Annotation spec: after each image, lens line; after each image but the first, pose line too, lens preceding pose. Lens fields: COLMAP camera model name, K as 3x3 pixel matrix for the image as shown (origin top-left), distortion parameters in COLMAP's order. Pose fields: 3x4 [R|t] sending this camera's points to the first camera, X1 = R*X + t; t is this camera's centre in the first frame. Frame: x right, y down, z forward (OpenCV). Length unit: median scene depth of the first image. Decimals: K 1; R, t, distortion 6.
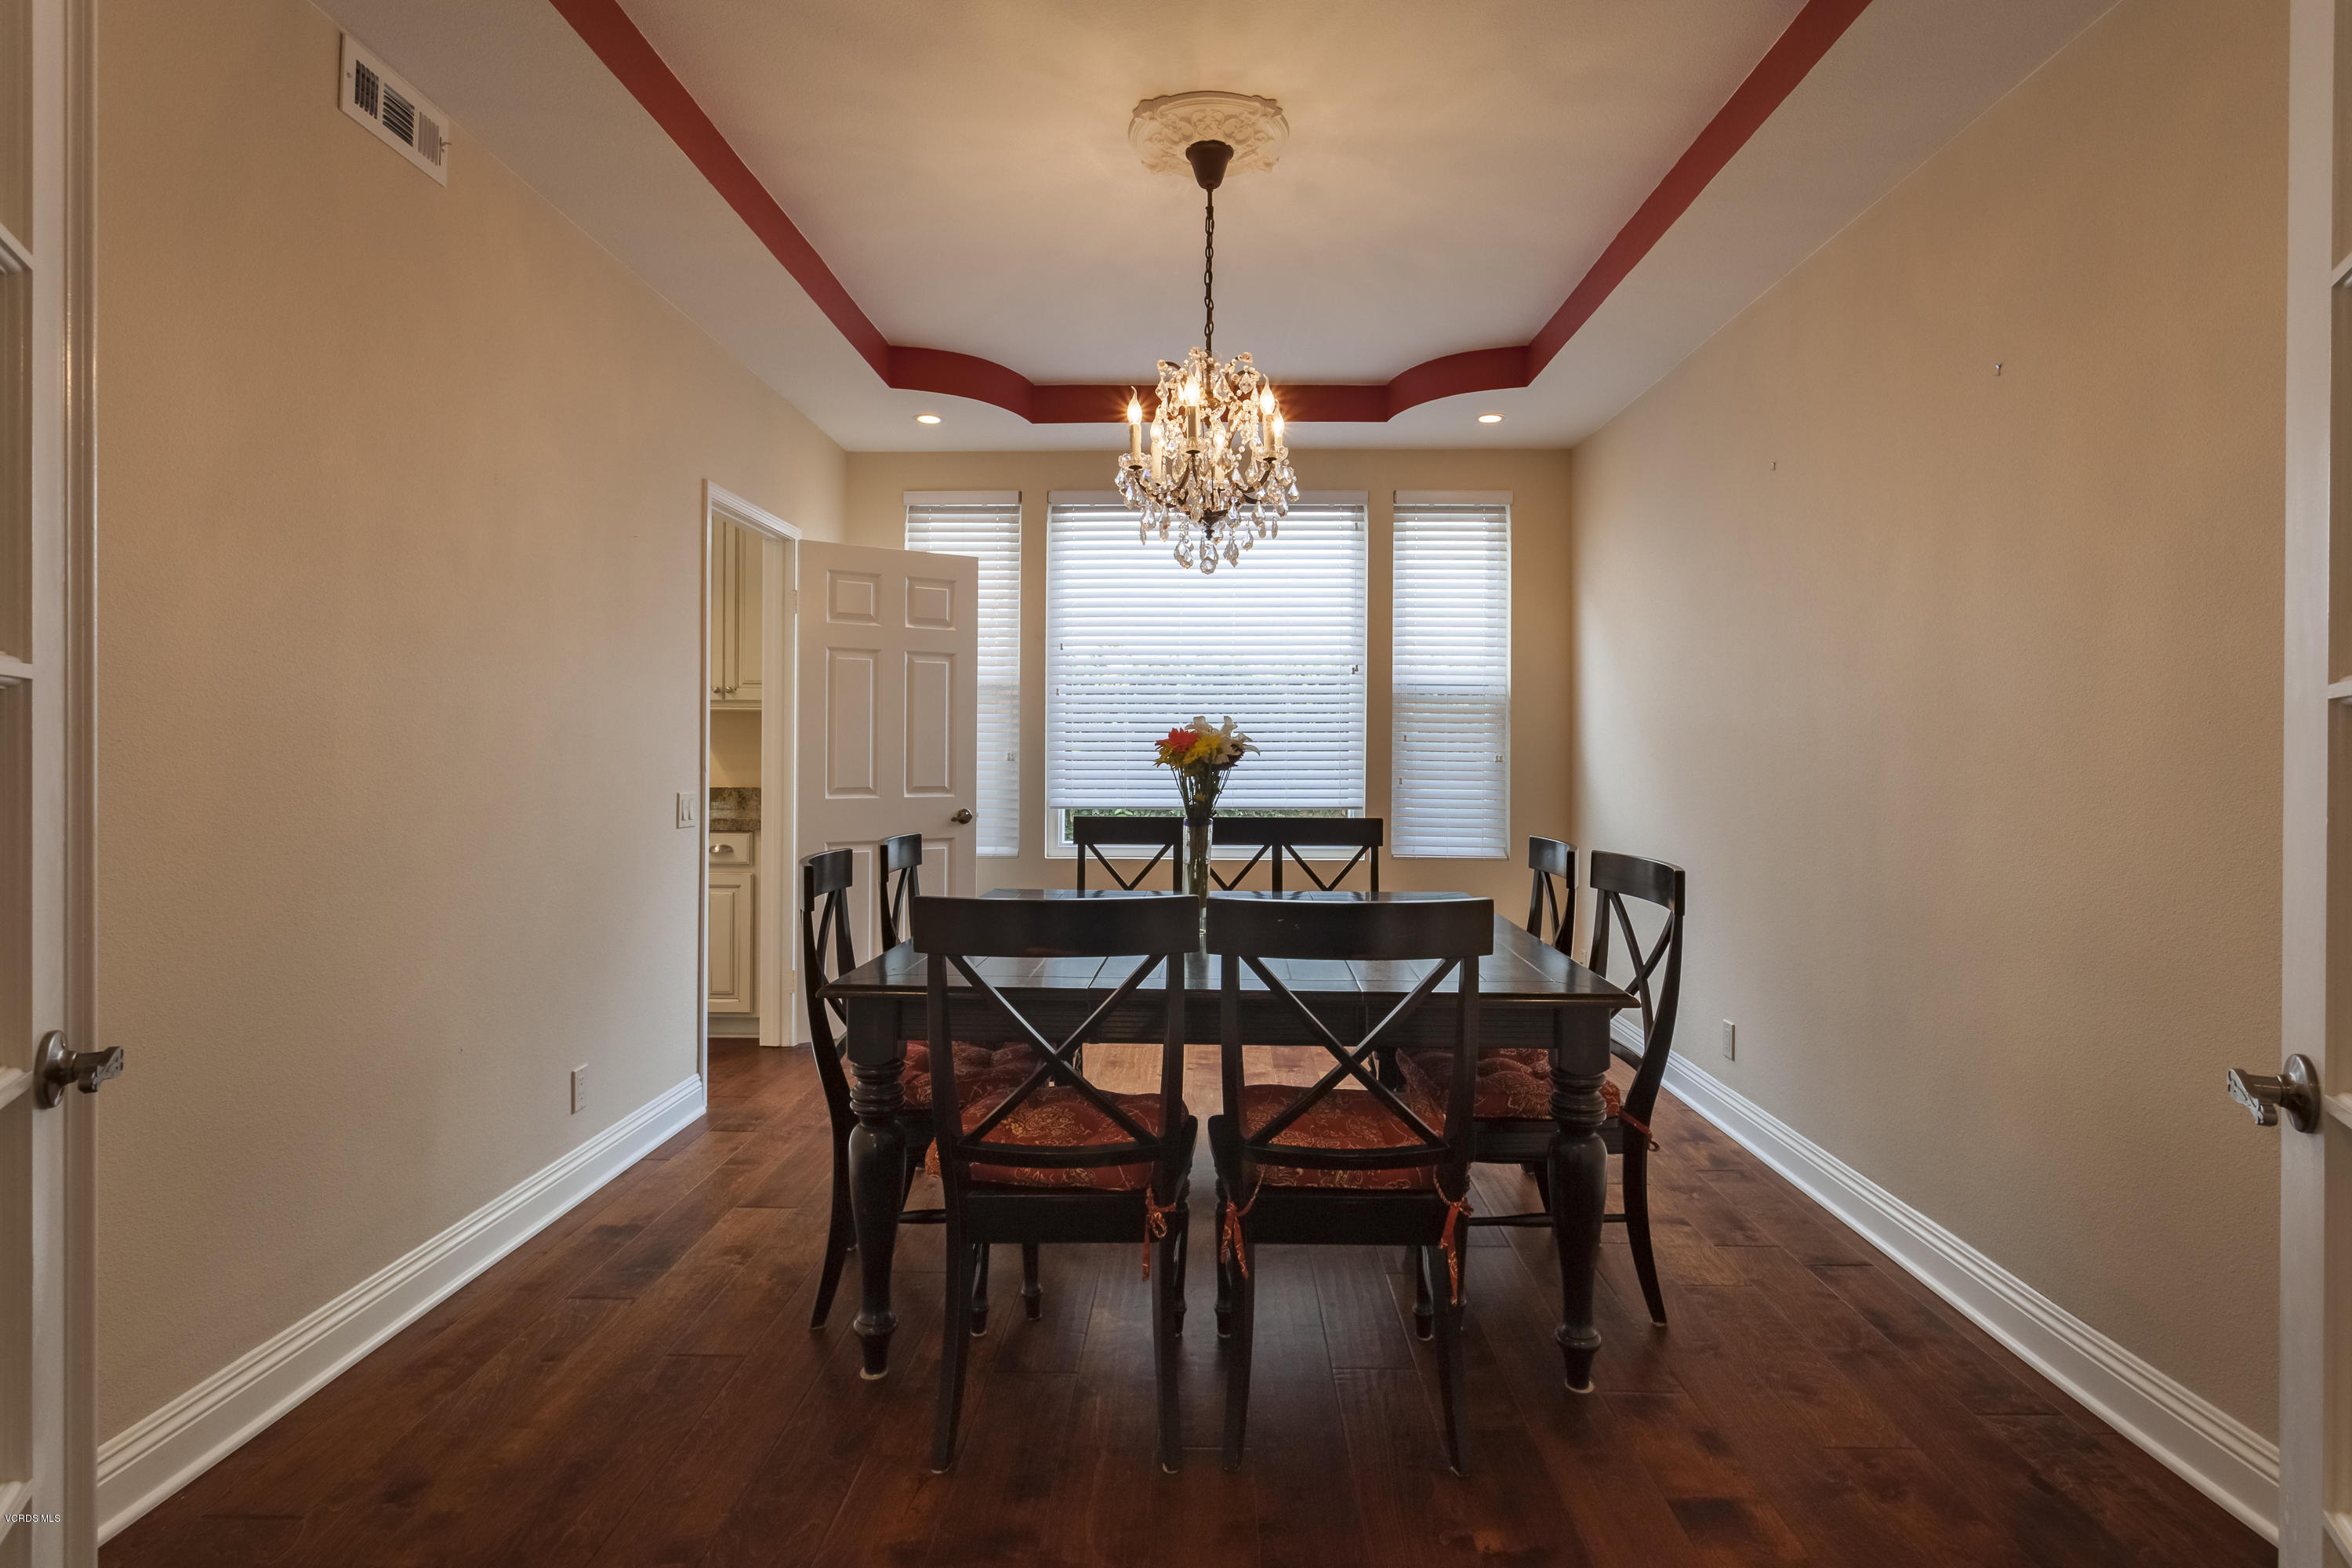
lens RADIAL K [[1128.5, 0, 1184.6], [0, 1128.5, 760.5], [0, 0, 1]] dist [0.000808, 0.000013]
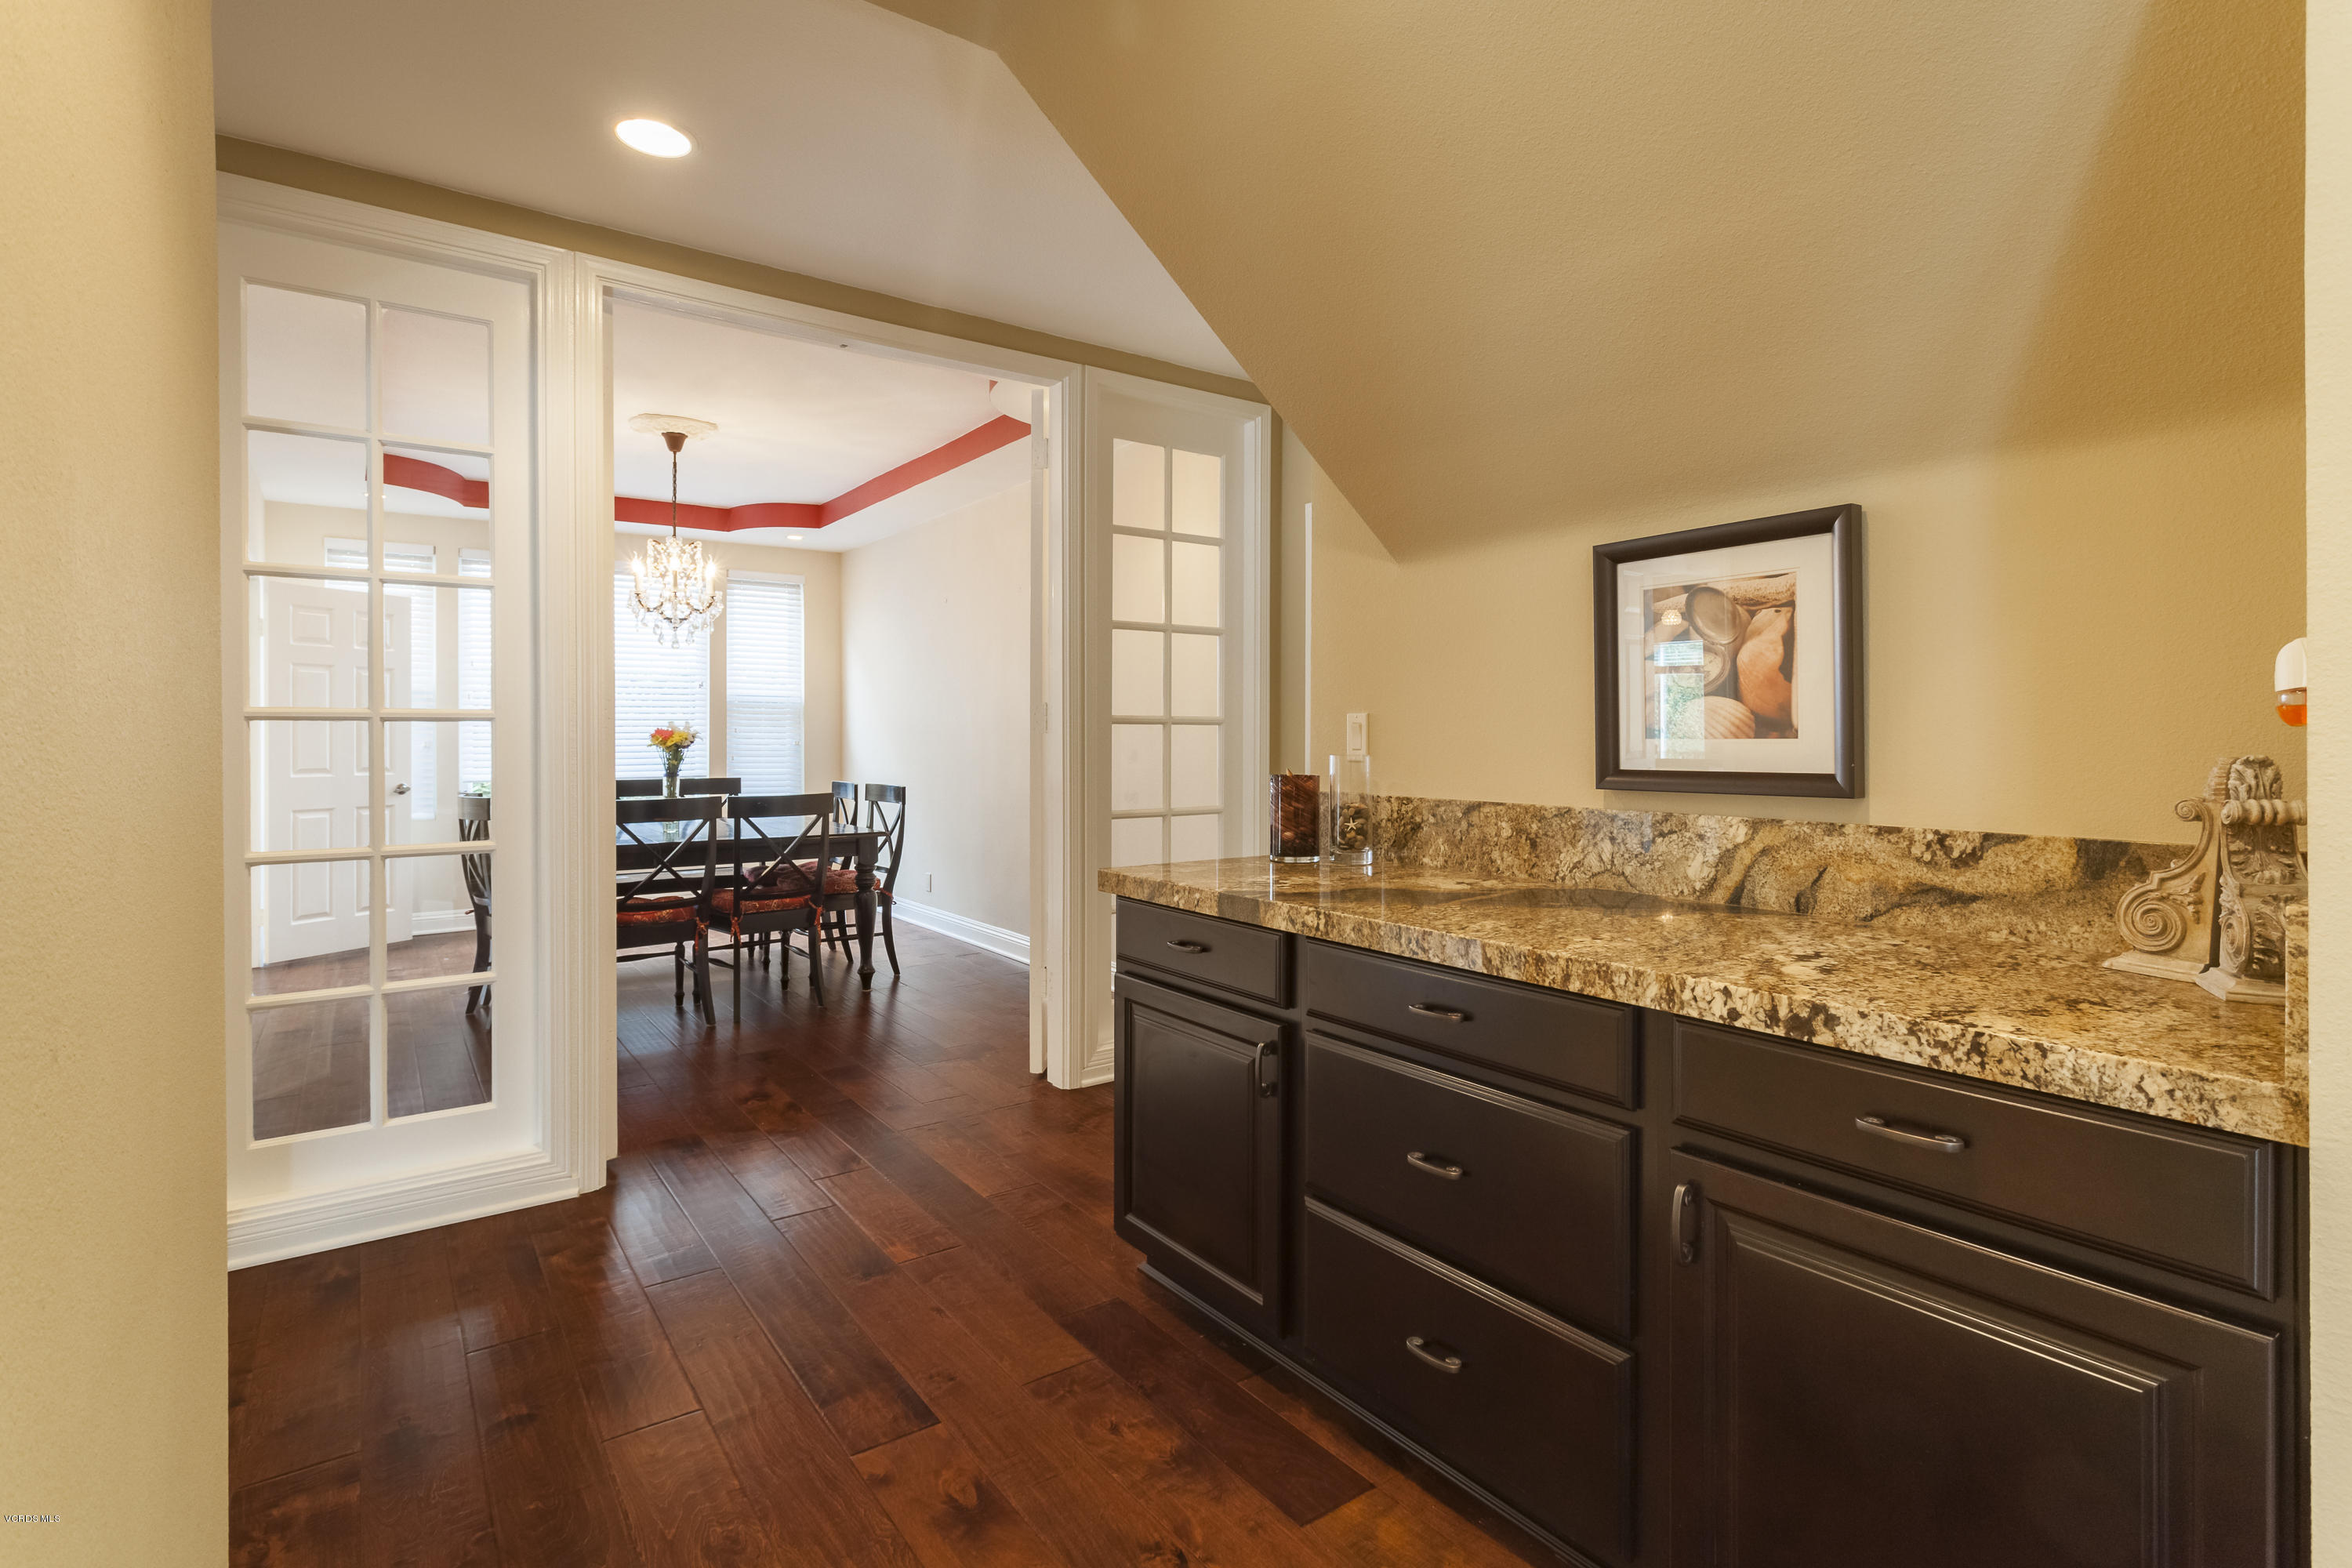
lens RADIAL K [[1128.5, 0, 1192.1], [0, 1128.5, 740.3], [0, 0, 1]] dist [0.000808, 0.000013]
pose [[0.788920, -0.006019, 0.614467, -0.503988], [0.010141, 0.999943, -0.003225, 0.008739], [-0.614412, 0.008776, 0.788936, -1.162264]]
